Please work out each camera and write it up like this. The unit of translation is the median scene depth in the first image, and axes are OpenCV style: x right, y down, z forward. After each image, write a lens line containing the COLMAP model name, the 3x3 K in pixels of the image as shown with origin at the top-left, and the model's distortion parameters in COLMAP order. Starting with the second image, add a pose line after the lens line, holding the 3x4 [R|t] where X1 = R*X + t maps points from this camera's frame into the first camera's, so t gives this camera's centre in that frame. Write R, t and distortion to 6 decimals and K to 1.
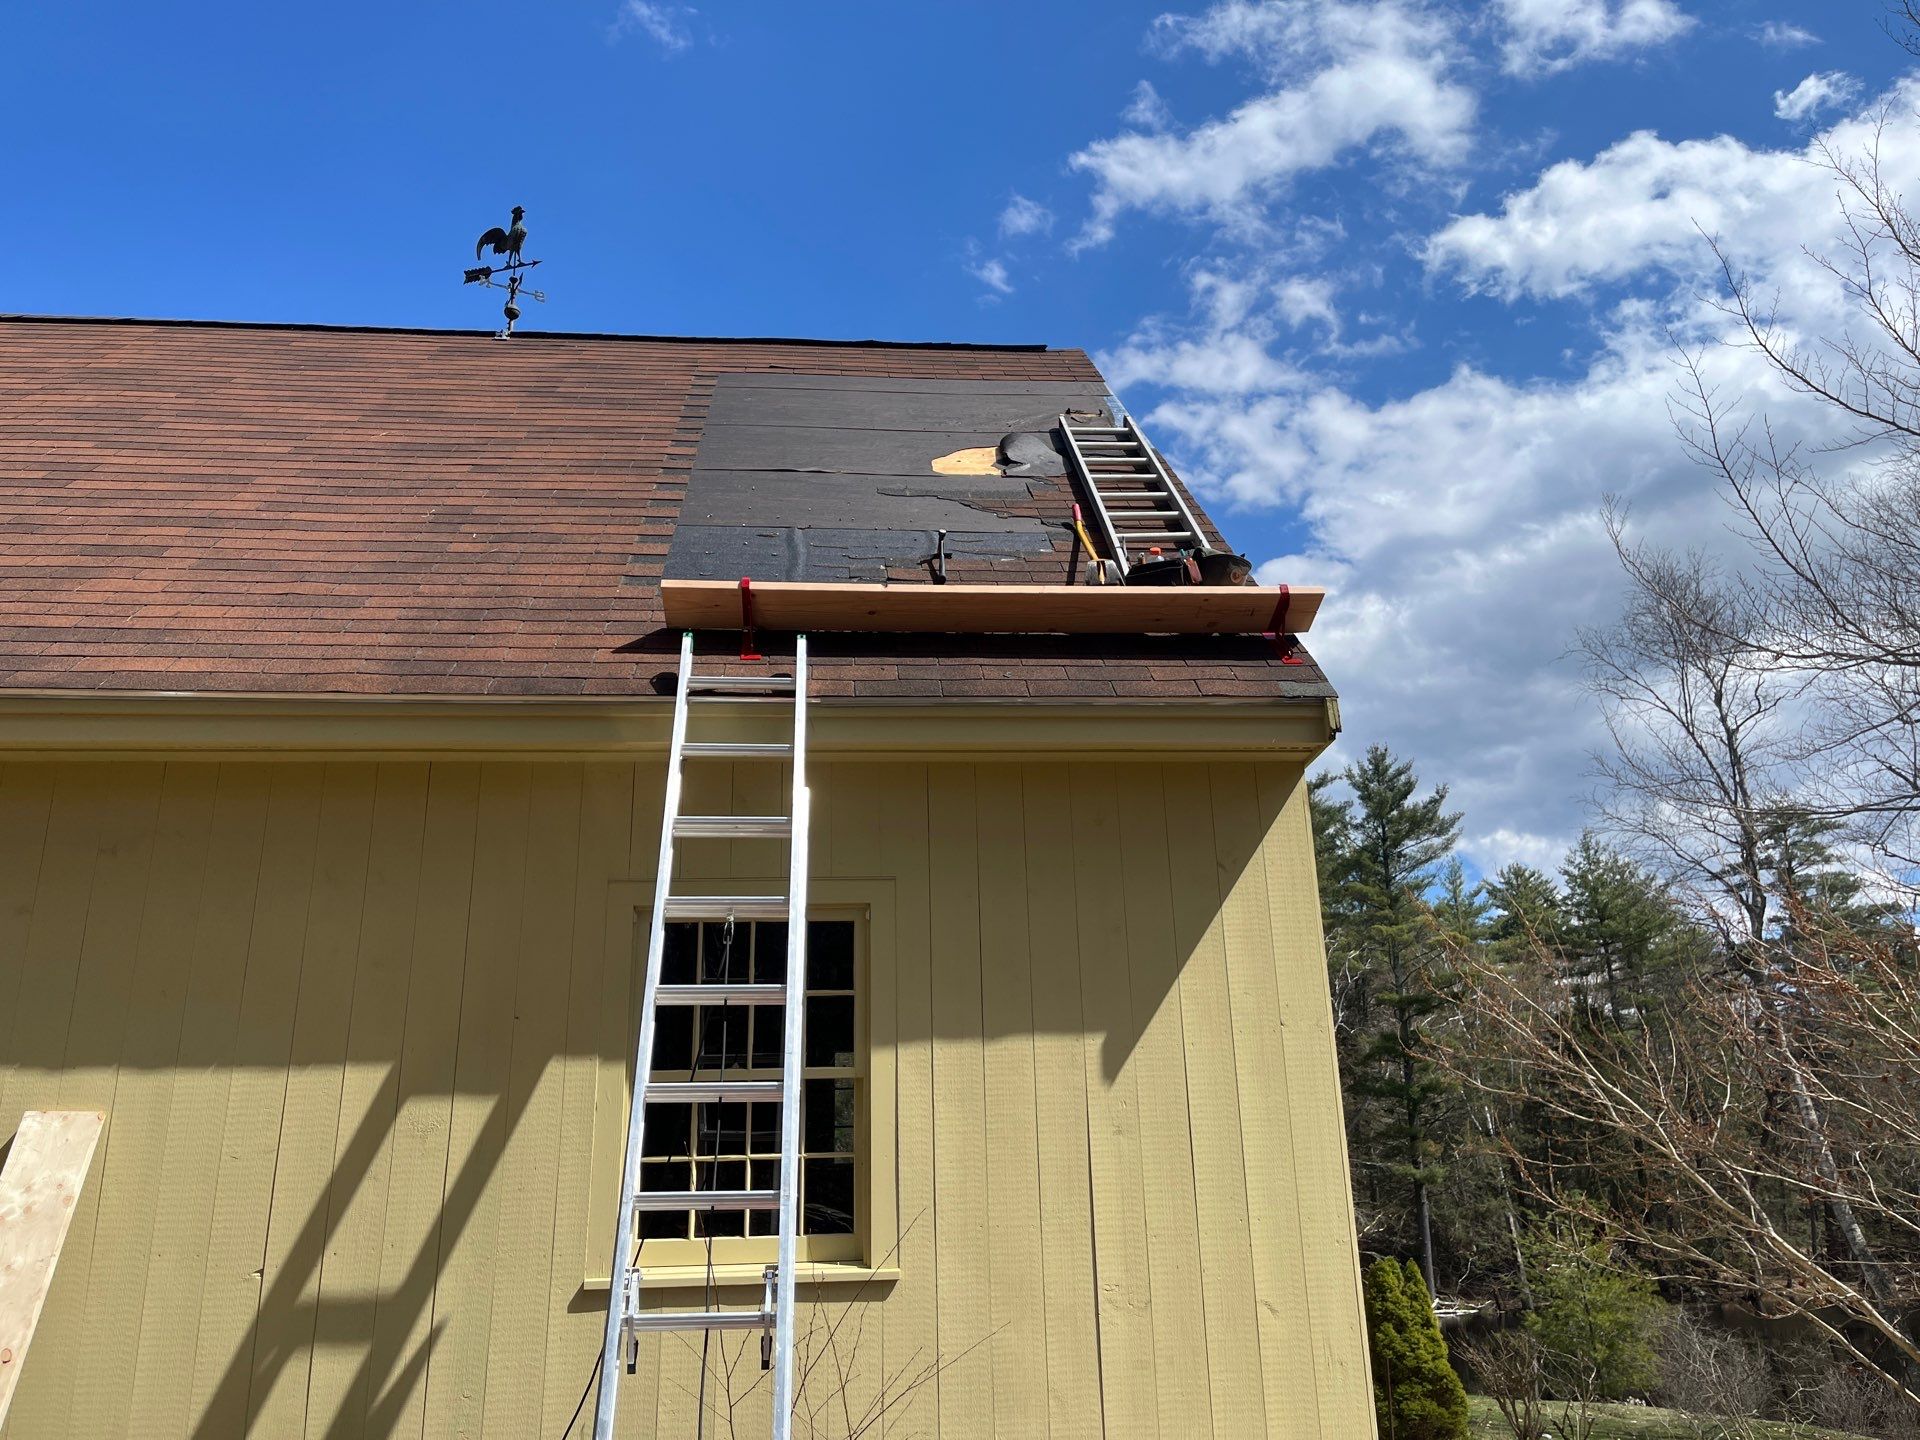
lens RADIAL K [[1459.4, 0, 959.7], [0, 1459.4, 742.3], [0, 0, 1]] dist [0.043763, -0.003457]
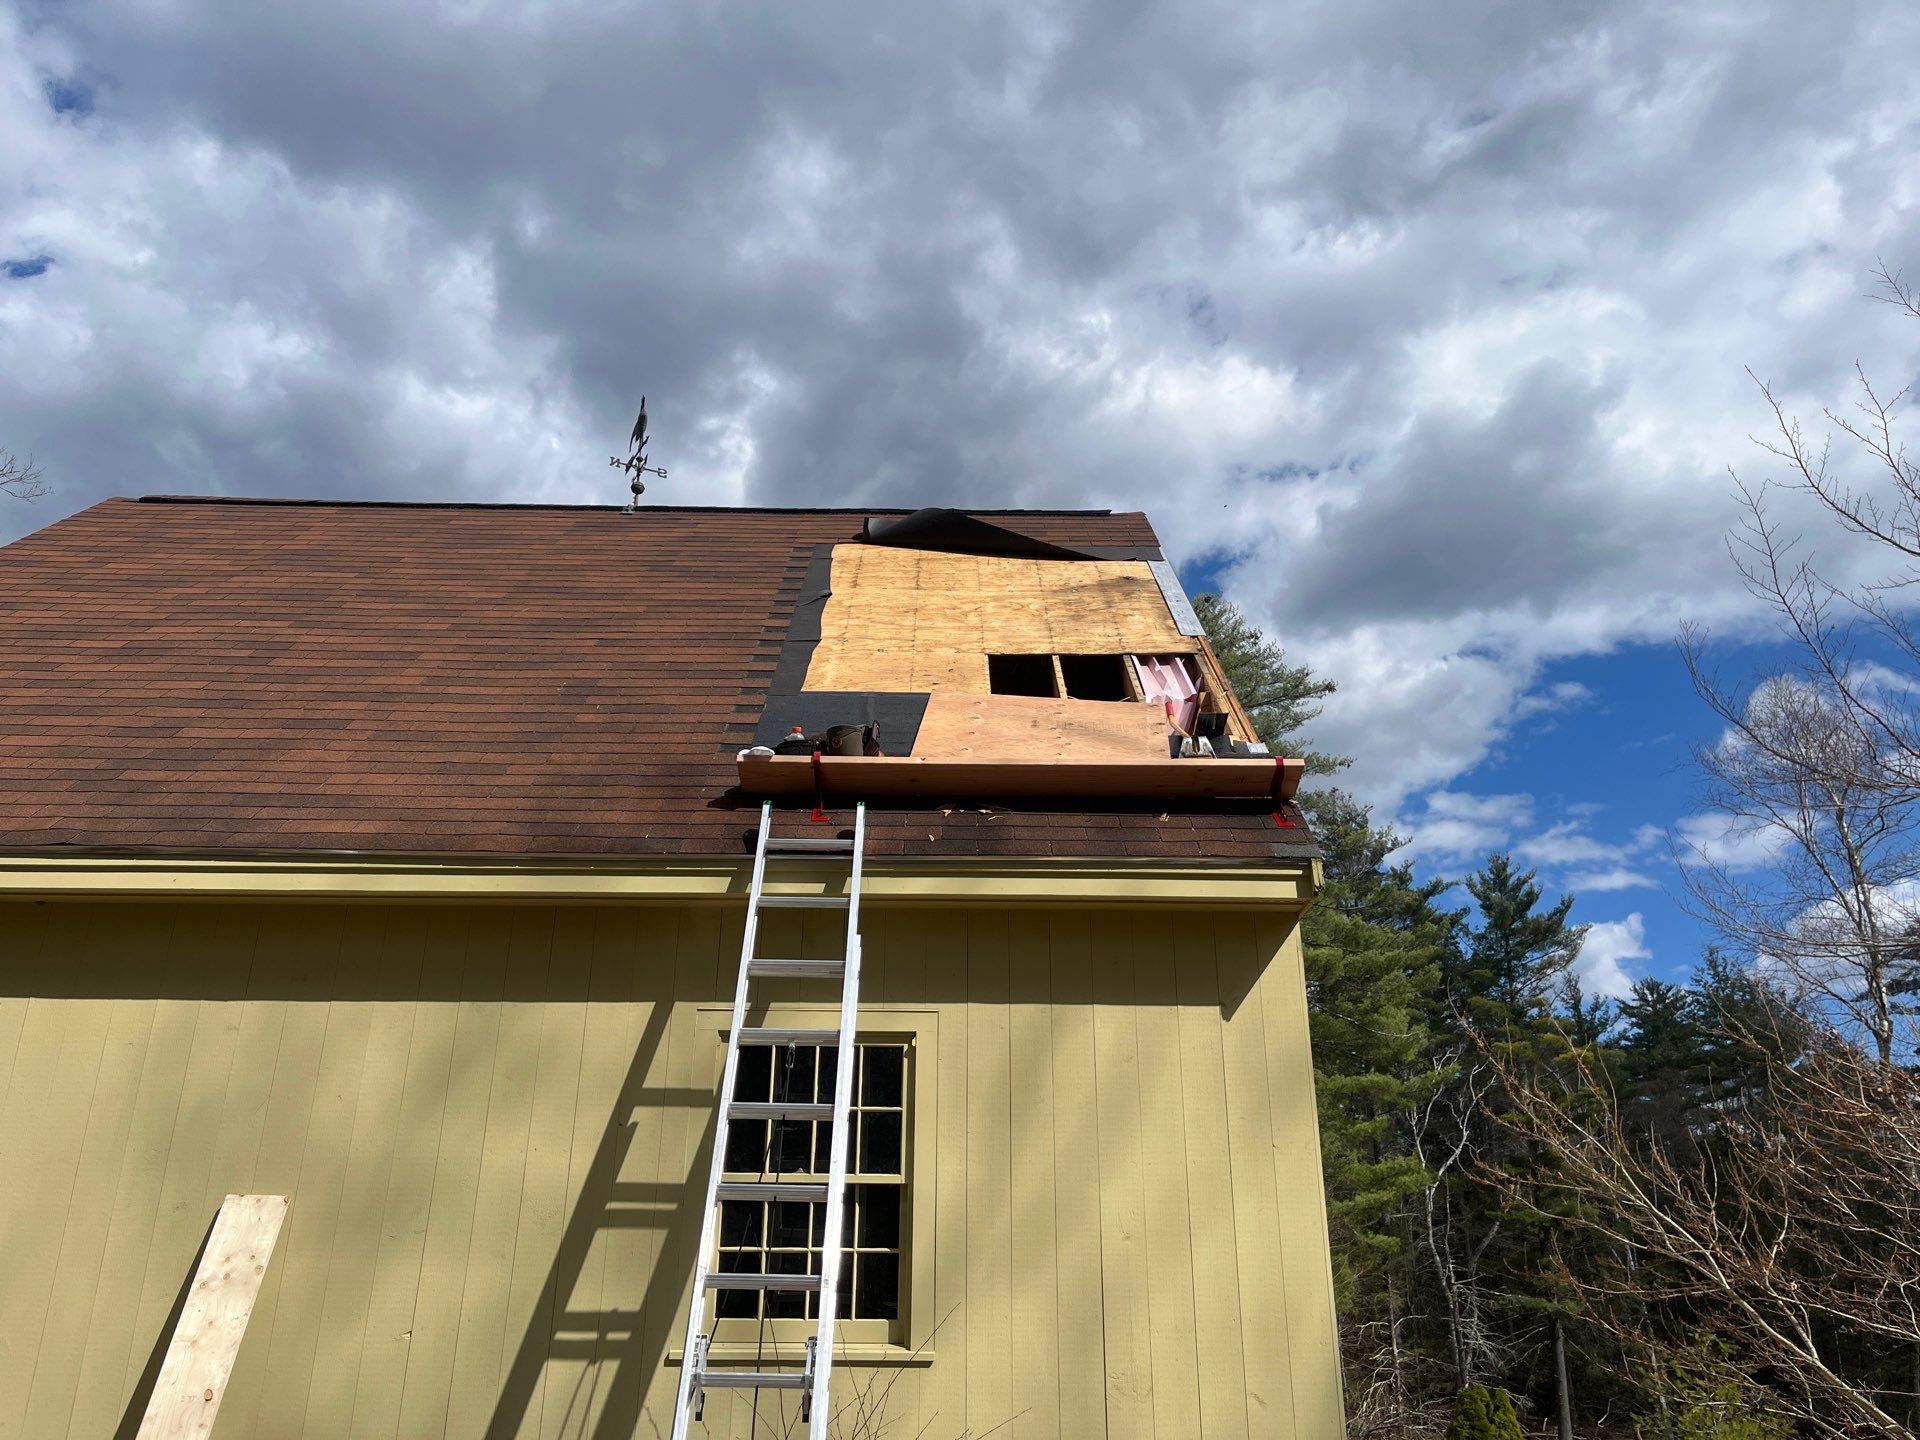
lens RADIAL K [[1459.4, 0, 959.7], [0, 1459.4, 742.3], [0, 0, 1]] dist [0.043763, -0.003457]
pose [[0.996833, 0.001355, -0.079513, 0.052553], [-0.006850, 0.997602, -0.068874, -0.032814], [0.079229, 0.069201, 0.994452, -0.144642]]
